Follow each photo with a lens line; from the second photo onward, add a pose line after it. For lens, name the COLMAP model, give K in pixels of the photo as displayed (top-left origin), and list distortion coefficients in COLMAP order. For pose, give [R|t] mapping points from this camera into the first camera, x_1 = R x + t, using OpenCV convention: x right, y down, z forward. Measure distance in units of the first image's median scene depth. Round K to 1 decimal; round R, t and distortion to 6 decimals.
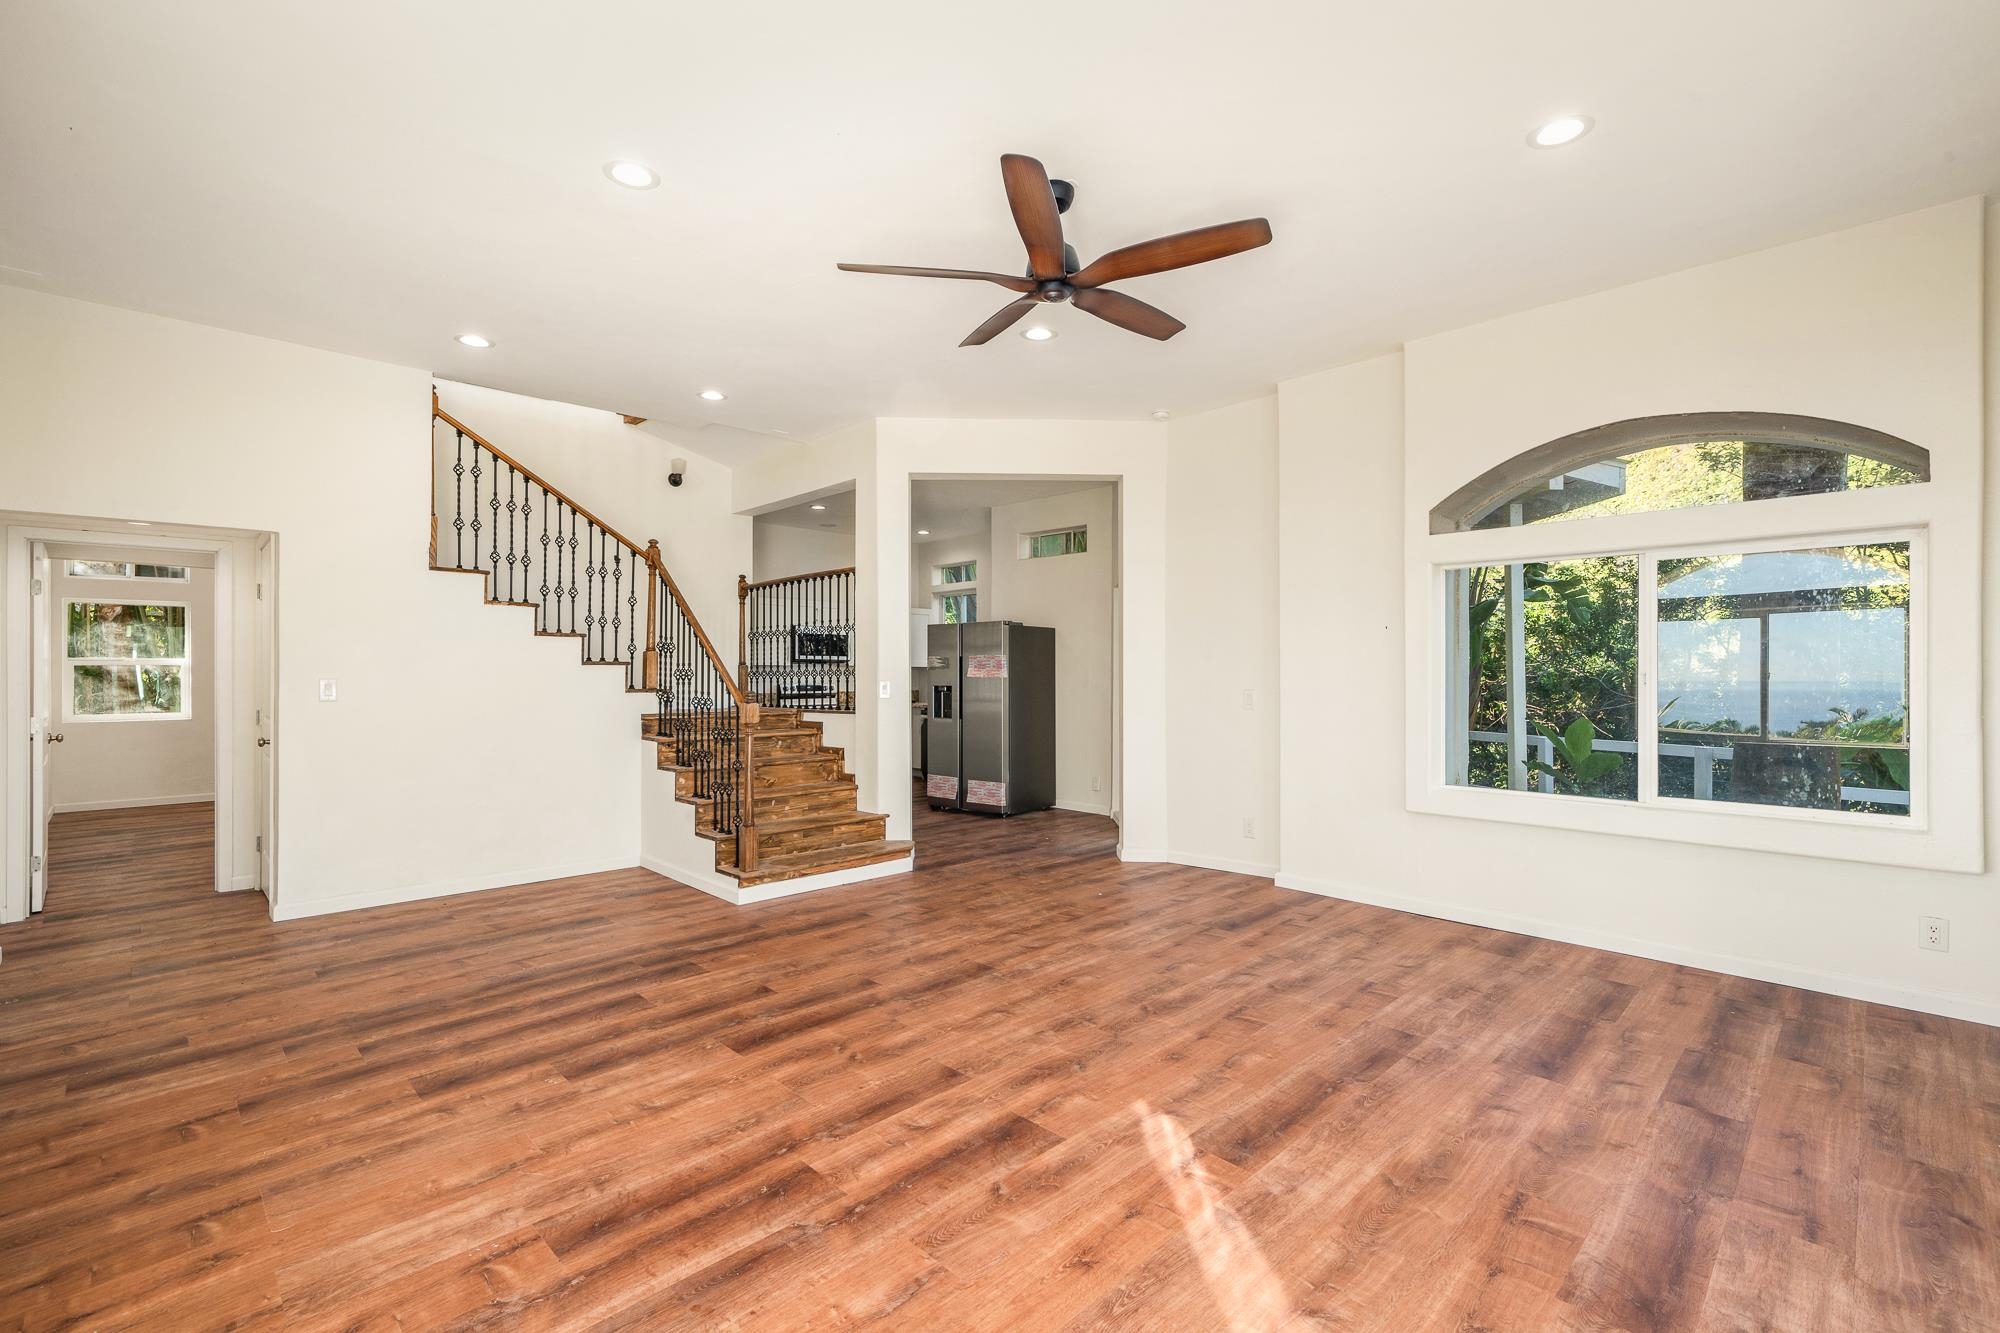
lens RADIAL K [[871.9, 0, 1000.0], [0, 871.9, 666.5], [0, 0, 1]] dist [0.000737, 0.000238]
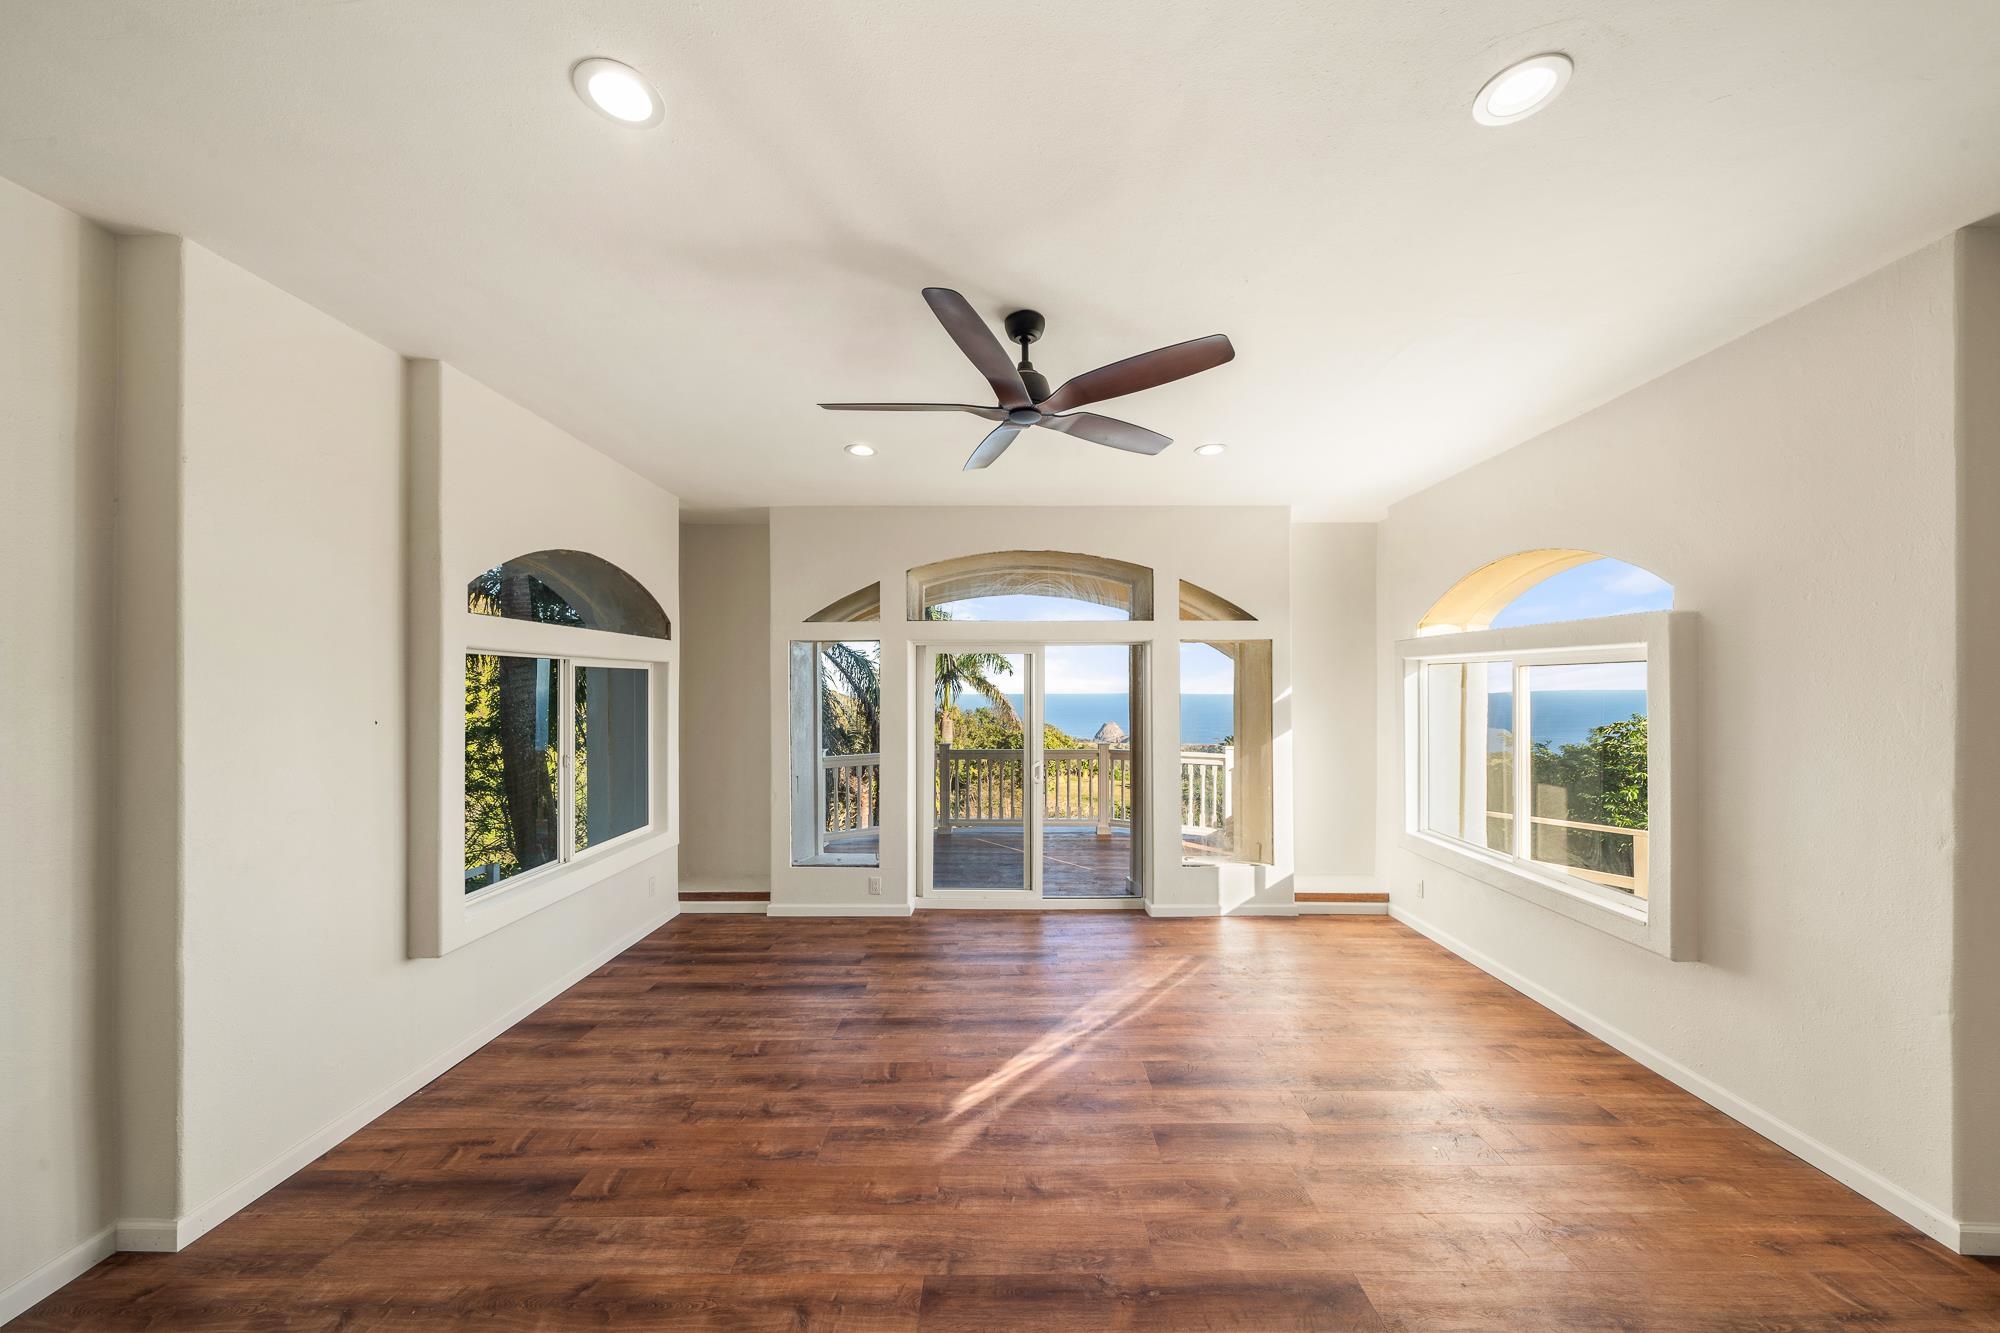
lens RADIAL K [[695.3, 0, 1006.6], [0, 695.3, 676.9], [0, 0, 1]] dist [-0.004727, 0.000100]
pose [[-0.716290, 0.010843, 0.697718, -0.449554], [-0.001330, 0.999856, -0.016904, -0.101512], [-0.697801, -0.013036, -0.716173, 1.461791]]
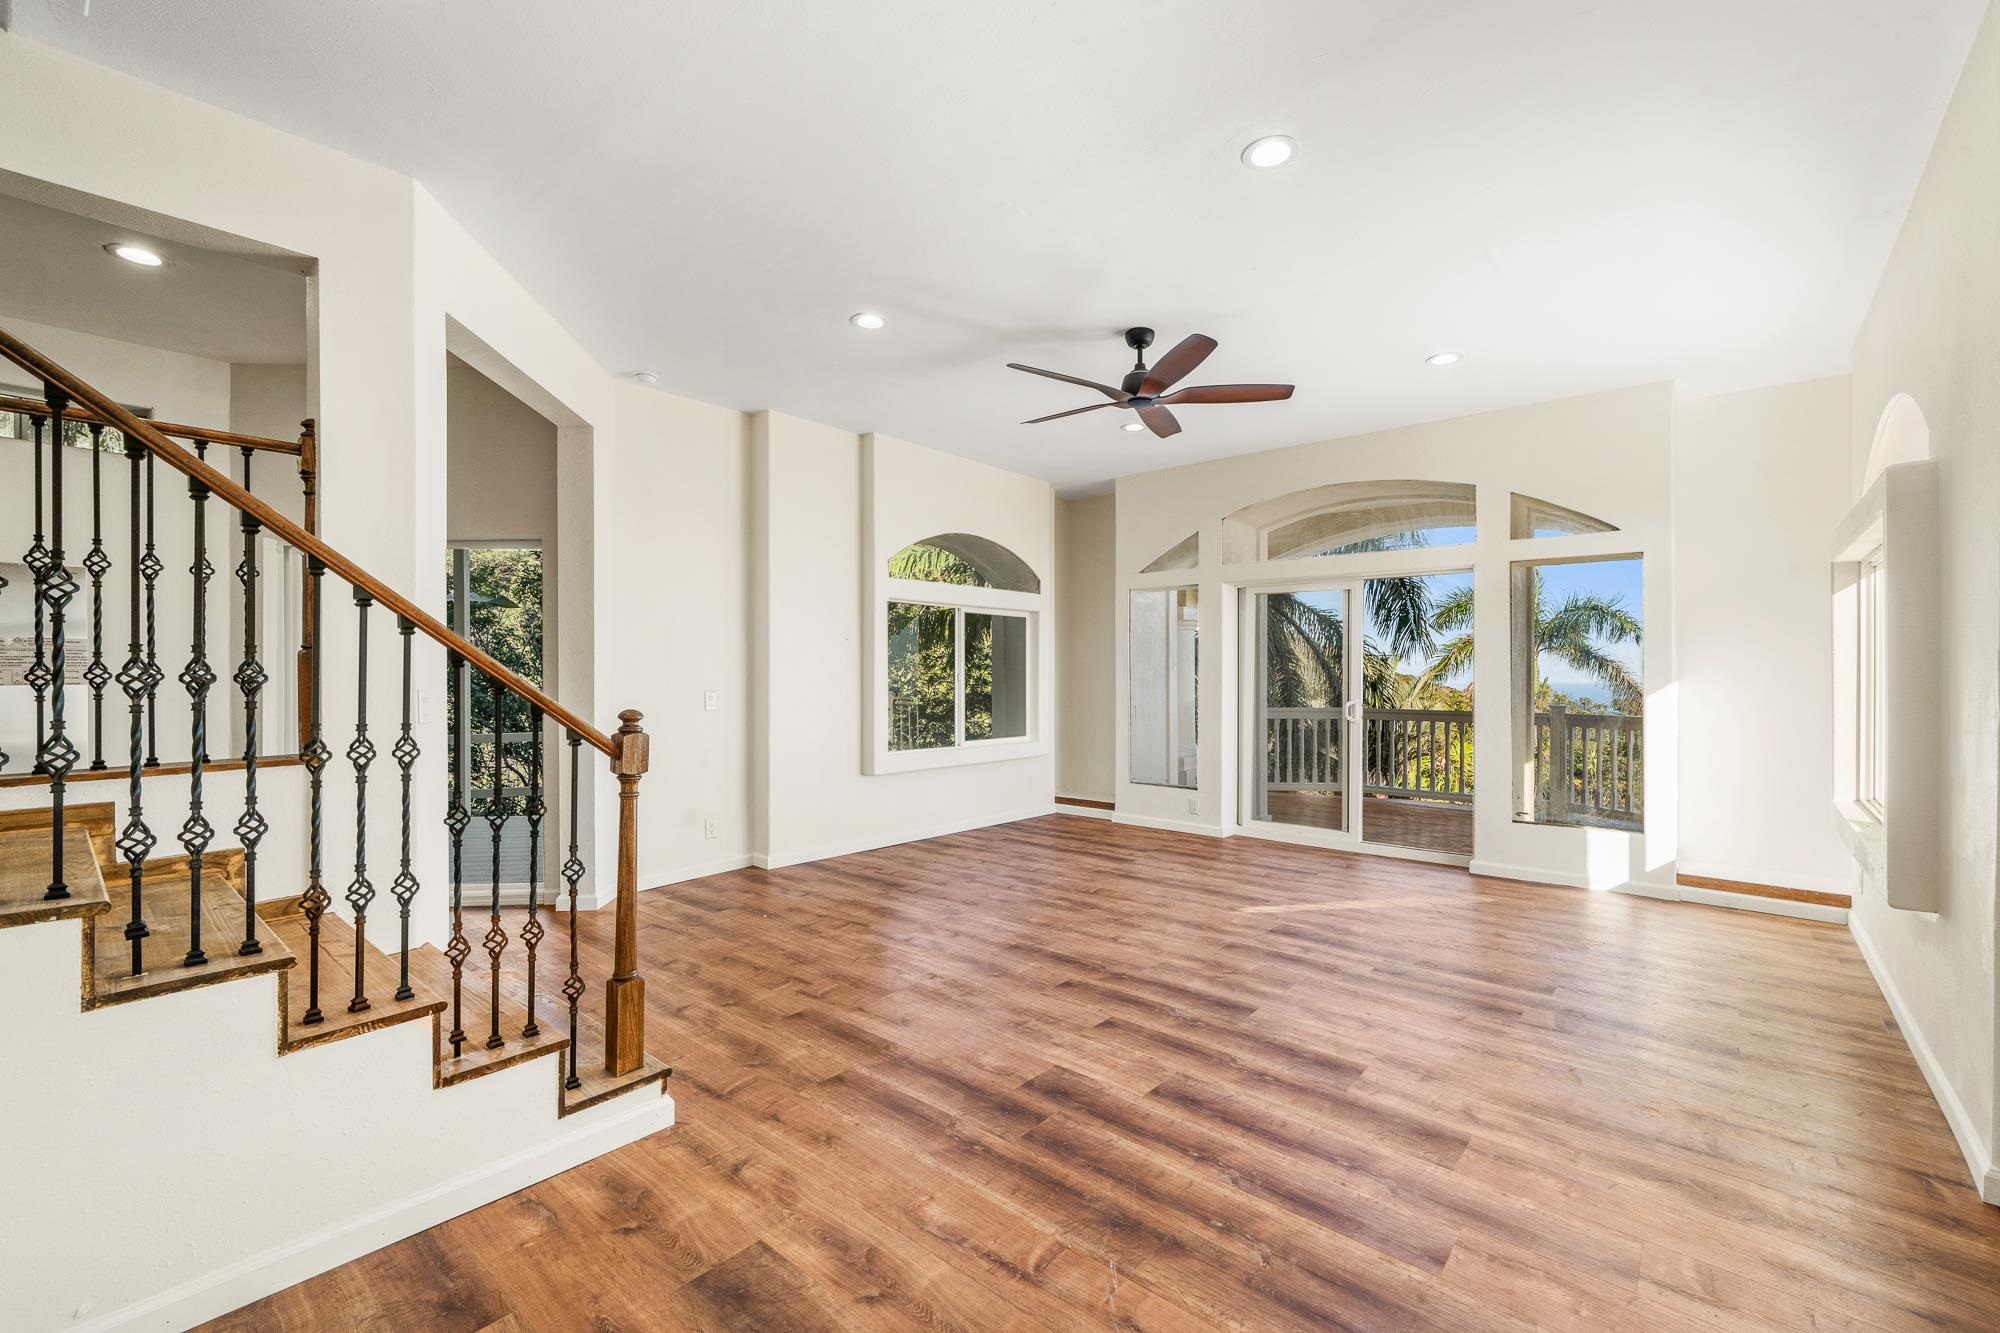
lens RADIAL K [[853.5, 0, 997.7], [0, 853.5, 675.1], [0, 0, 1]] dist [0.002011, 0.000130]
pose [[-0.082346, -0.003099, 0.996599, -1.184120], [-0.006878, 0.999973, 0.002541, 0.004672], [-0.996580, -0.006646, -0.082365, 1.225820]]
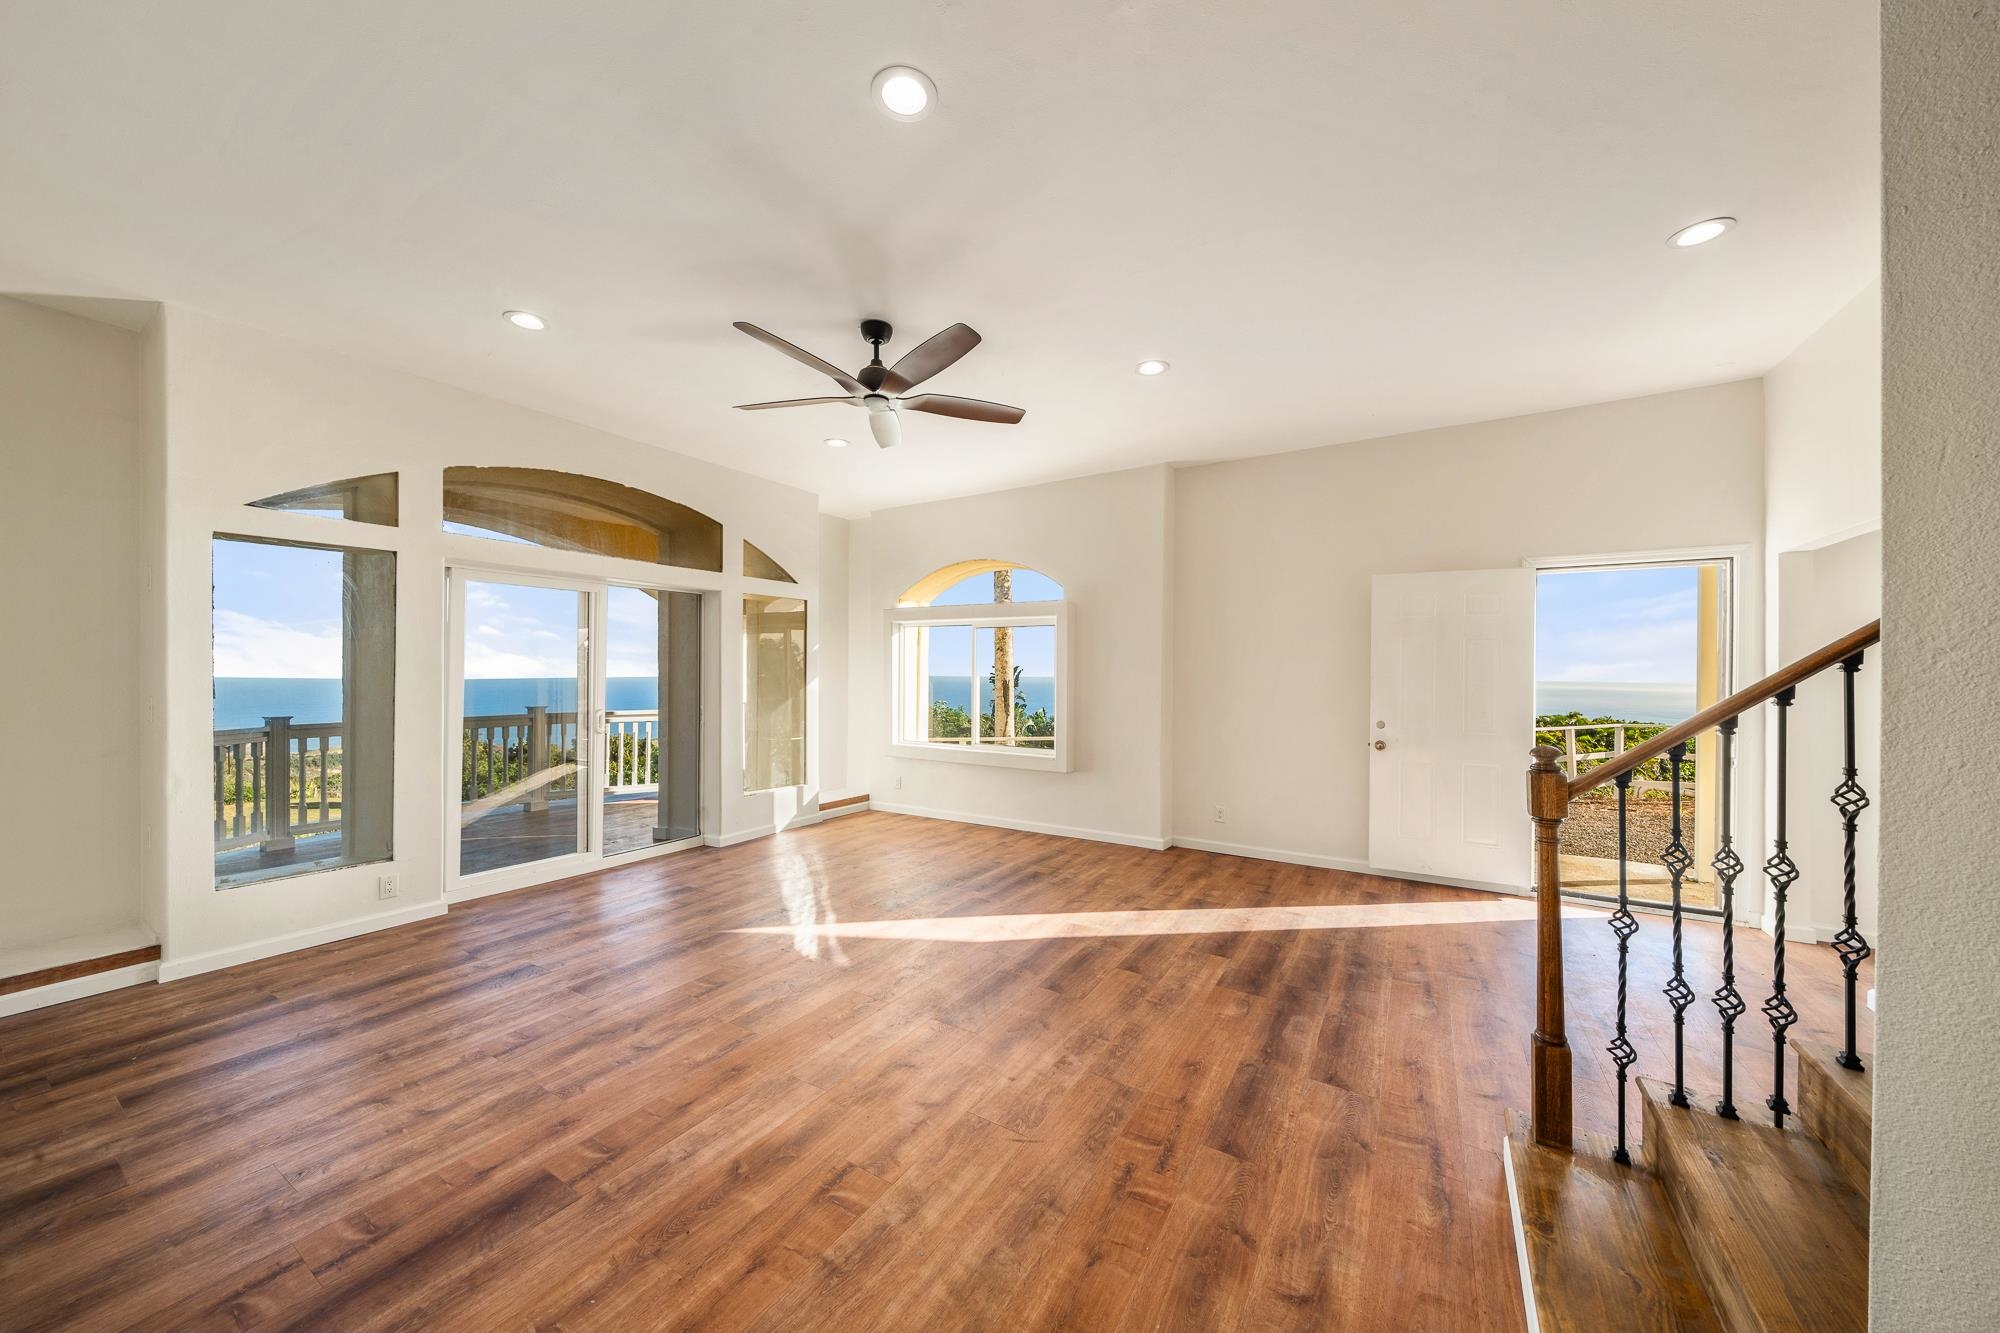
lens RADIAL K [[689.5, 0, 1020.5], [0, 689.5, 668.5], [0, 0, 1]] dist [-0.005327, 0.000119]
pose [[-0.963657, -0.003106, -0.267123, 0.116678], [-0.000641, 0.999956, -0.009316, -0.014606], [0.267140, -0.008806, -0.963617, 1.889120]]
